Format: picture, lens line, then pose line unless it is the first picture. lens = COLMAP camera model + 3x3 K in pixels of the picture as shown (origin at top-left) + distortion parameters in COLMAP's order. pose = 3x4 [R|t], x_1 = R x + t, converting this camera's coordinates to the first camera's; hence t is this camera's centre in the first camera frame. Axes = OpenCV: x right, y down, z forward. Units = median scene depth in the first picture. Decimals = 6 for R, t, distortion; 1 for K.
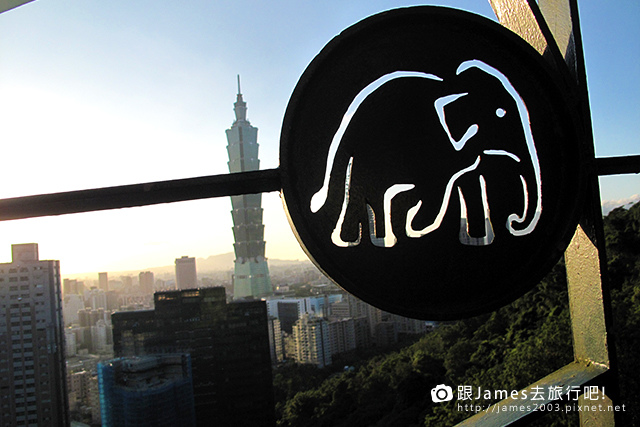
lens RADIAL K [[532.4, 0, 322.6], [0, 532.4, 218.9], [0, 0, 1]] dist [-0.146266, 0.109668]
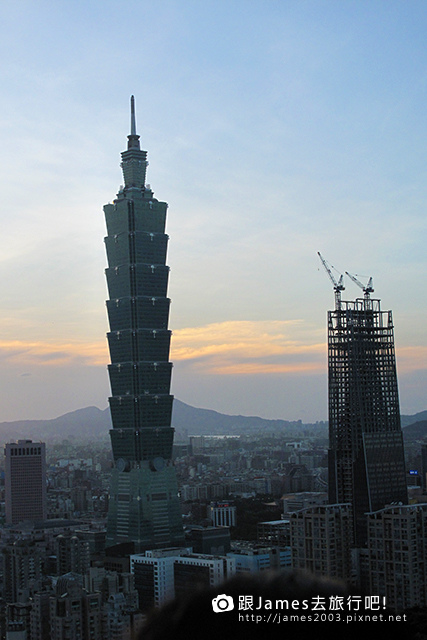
lens RADIAL K [[1161.0, 0, 233.6], [0, 1161.0, 316.3], [0, 0, 1]] dist [-0.043423, 0.000000]
pose [[0.993101, 0.036476, -0.111446, 0.069885], [-0.037539, 0.999267, -0.007457, -0.059386], [0.111092, 0.011589, 0.993743, -0.097561]]
